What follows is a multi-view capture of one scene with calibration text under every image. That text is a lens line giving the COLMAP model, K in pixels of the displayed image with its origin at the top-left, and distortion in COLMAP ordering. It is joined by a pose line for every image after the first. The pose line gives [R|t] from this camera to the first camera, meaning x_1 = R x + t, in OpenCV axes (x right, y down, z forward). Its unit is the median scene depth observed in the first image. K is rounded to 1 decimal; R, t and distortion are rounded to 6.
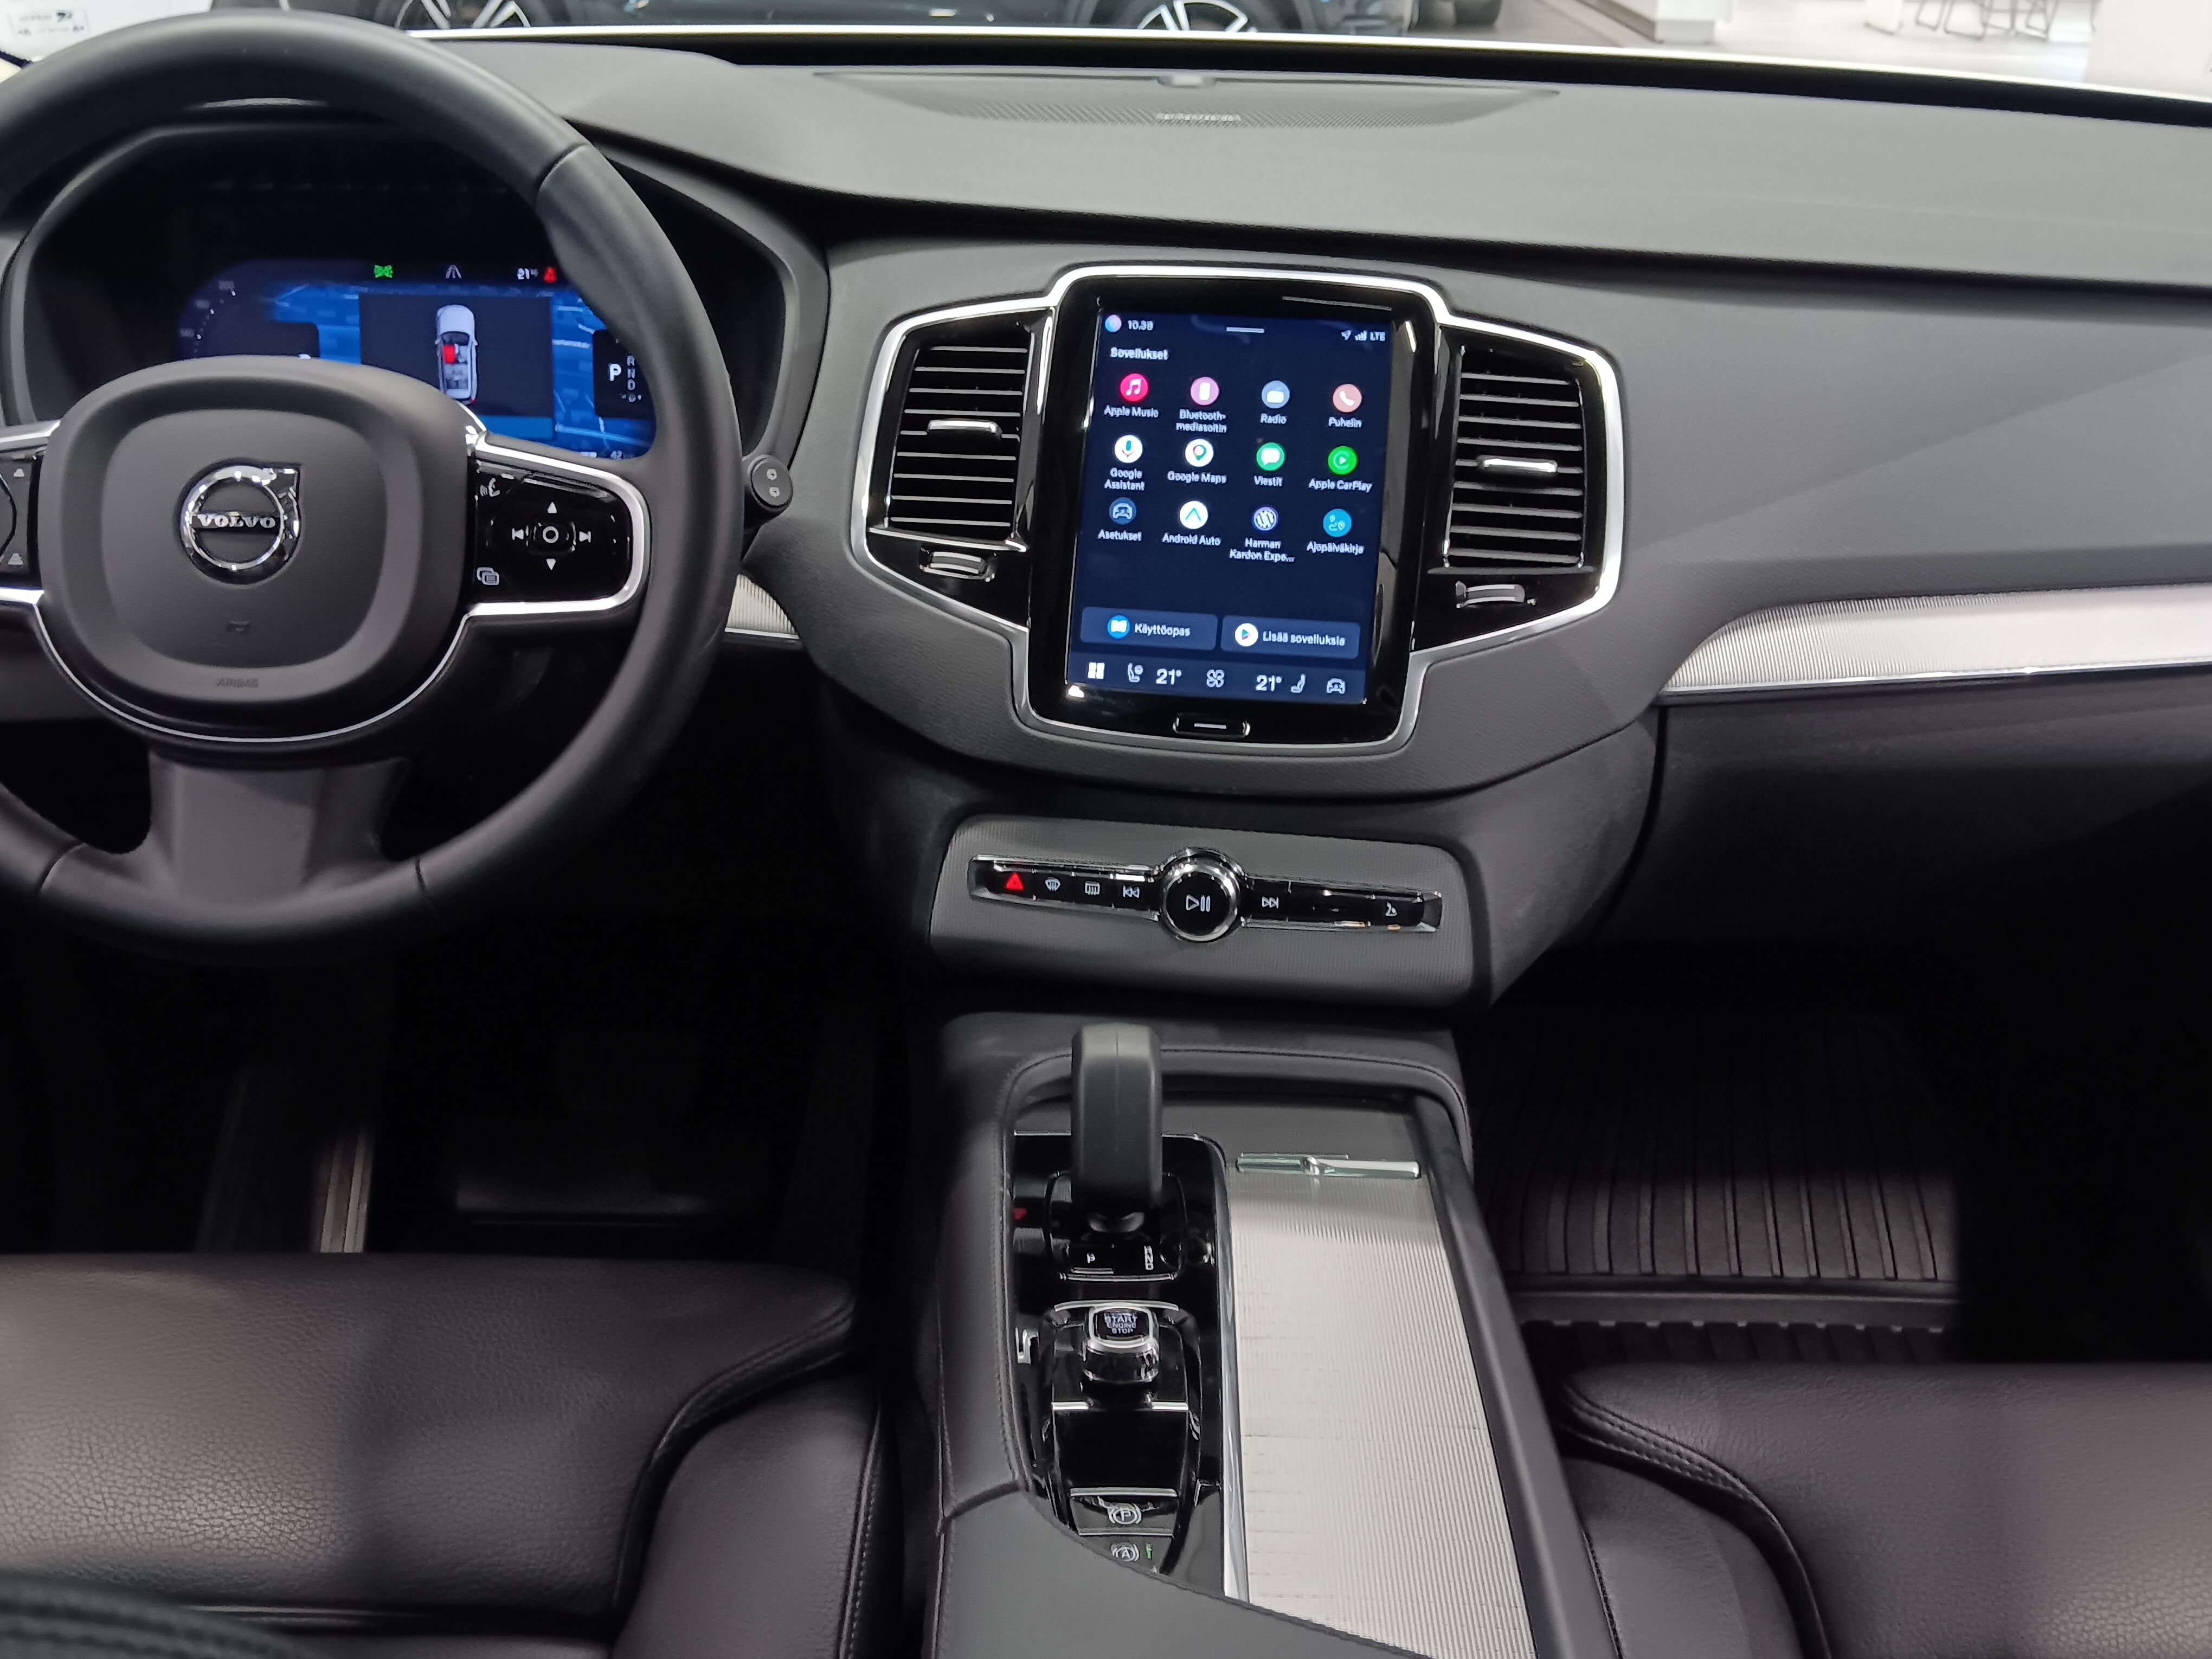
lens RADIAL K [[2132.0, 0, 1089.2], [0, 2132.0, 838.0], [0, 0, 1]] dist [0.139735, -0.360621]
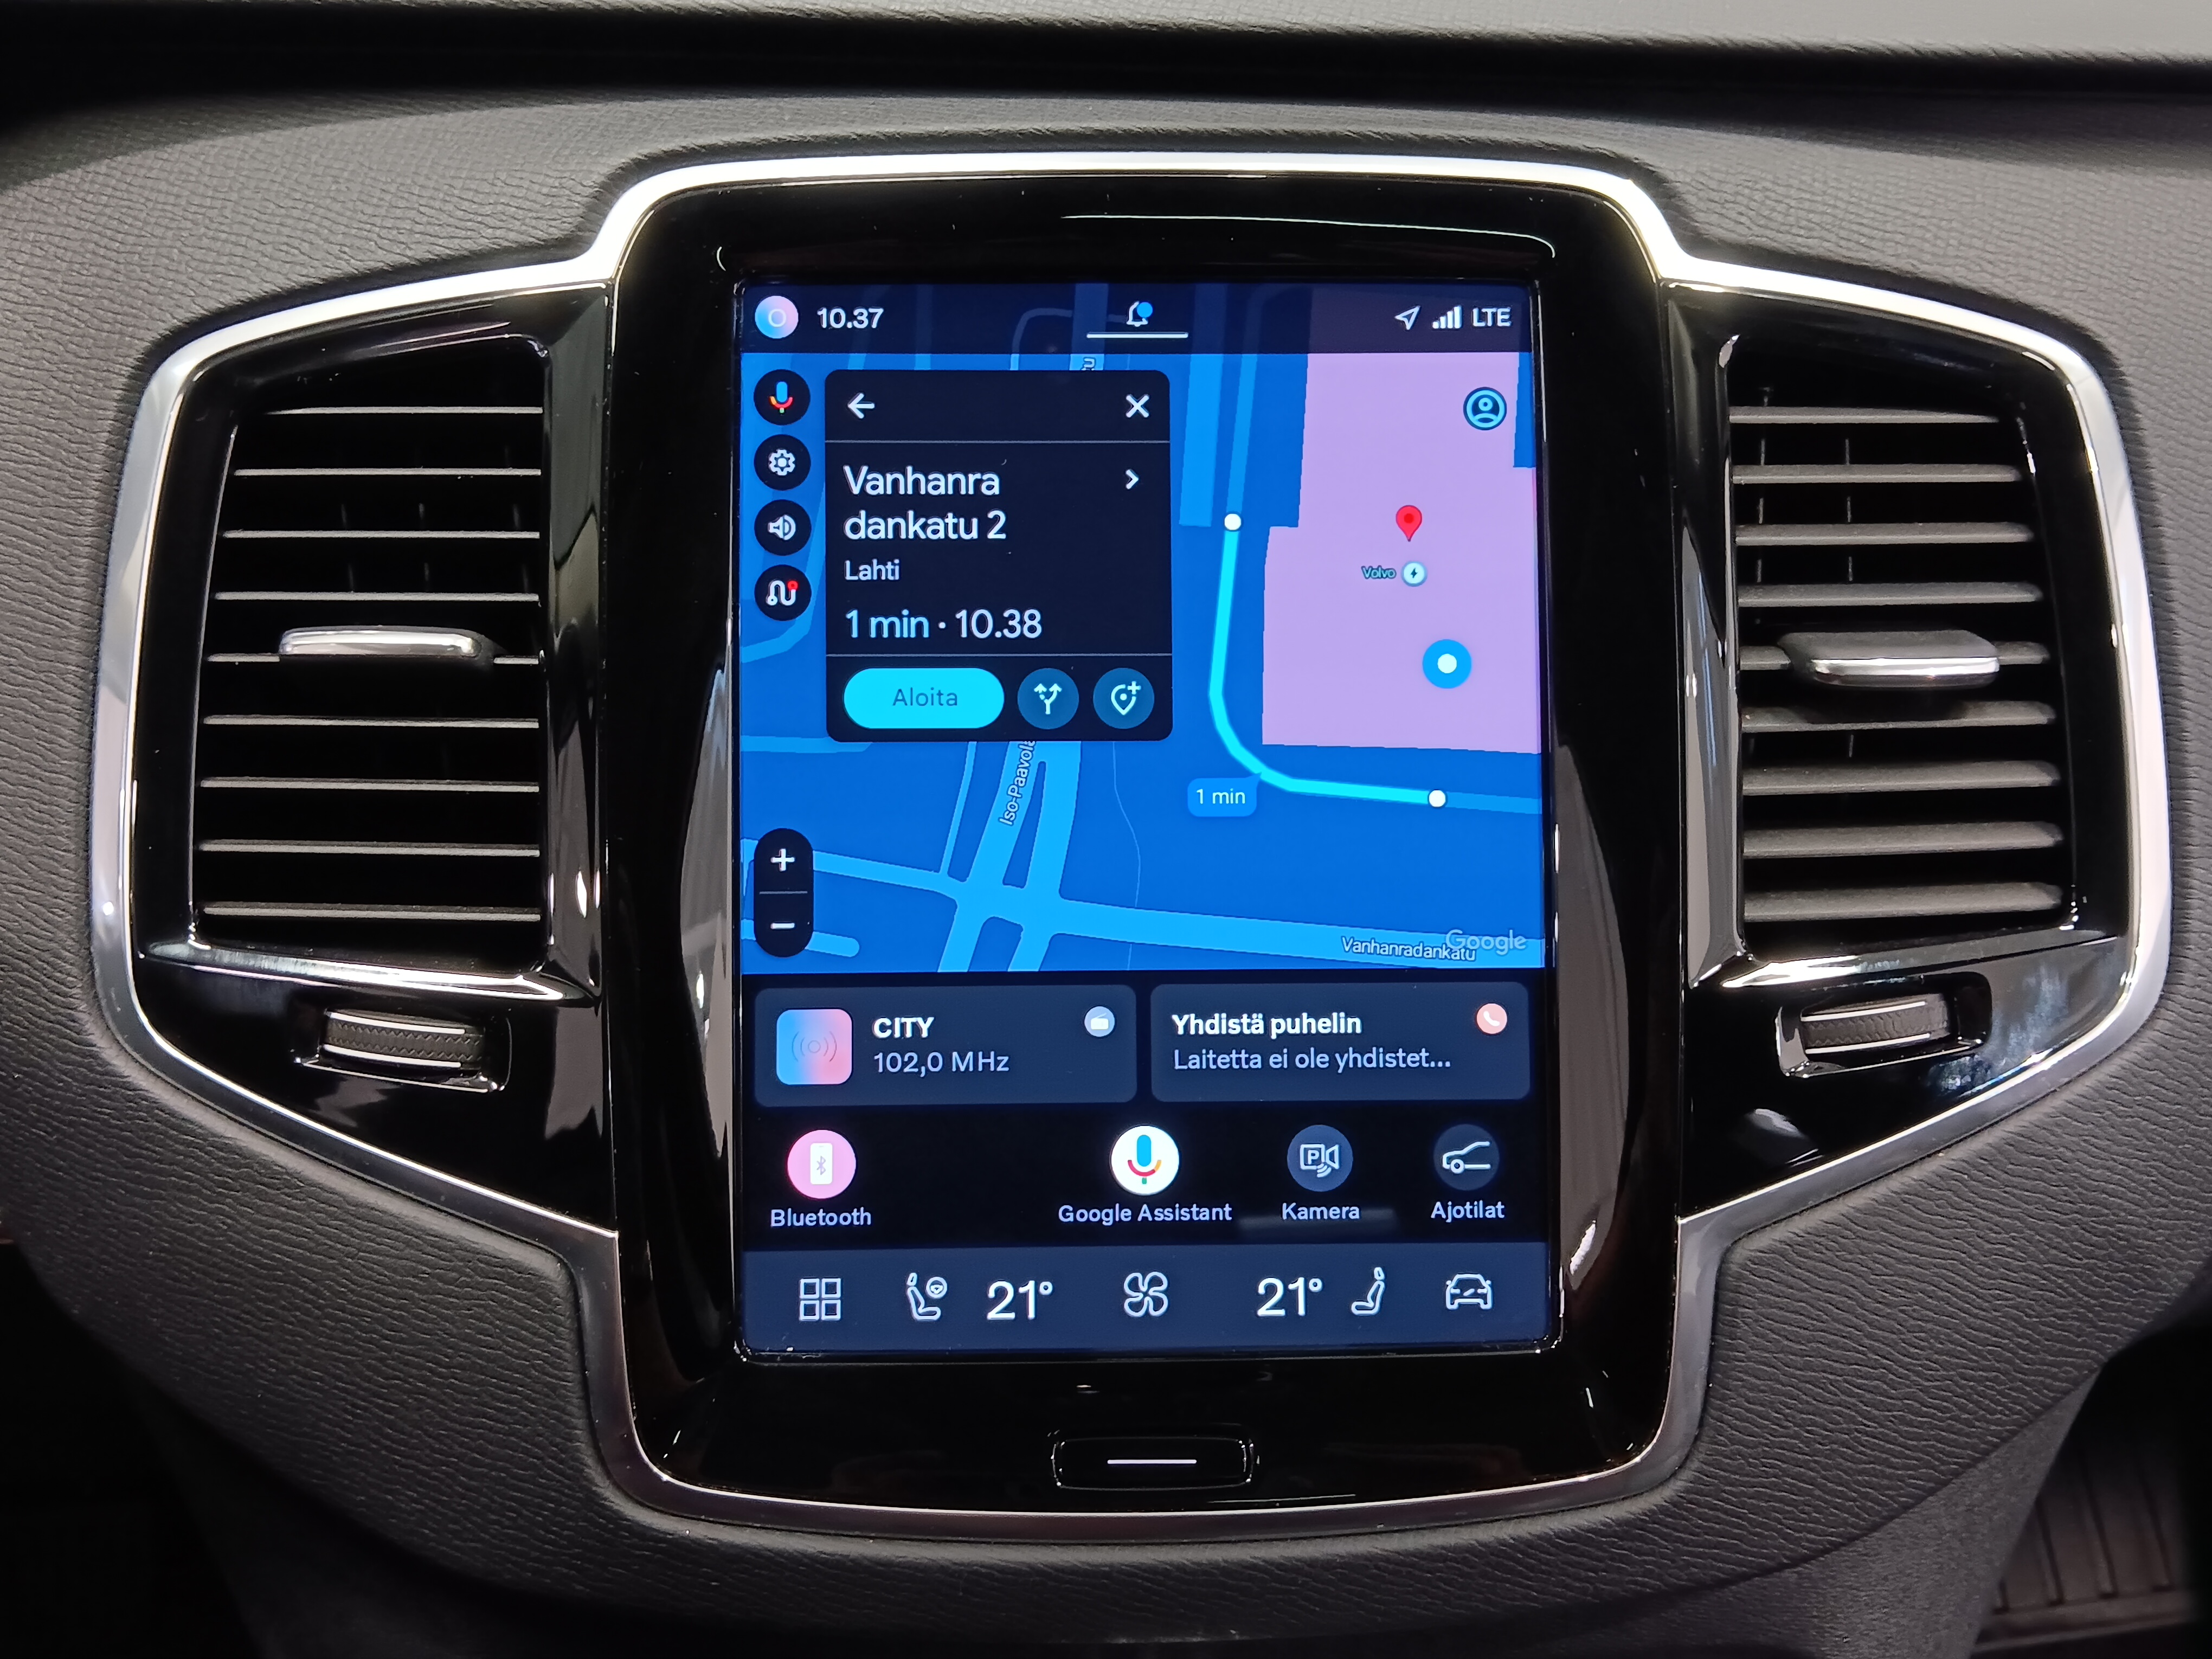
lens RADIAL K [[2132.0, 0, 1089.2], [0, 2132.0, 838.0], [0, 0, 1]] dist [0.139735, -0.360621]
pose [[0.988876, -0.092589, 0.116411, 0.012923], [0.077992, 0.989182, 0.124239, -0.193248], [-0.126655, -0.113778, 0.985400, 0.620790]]
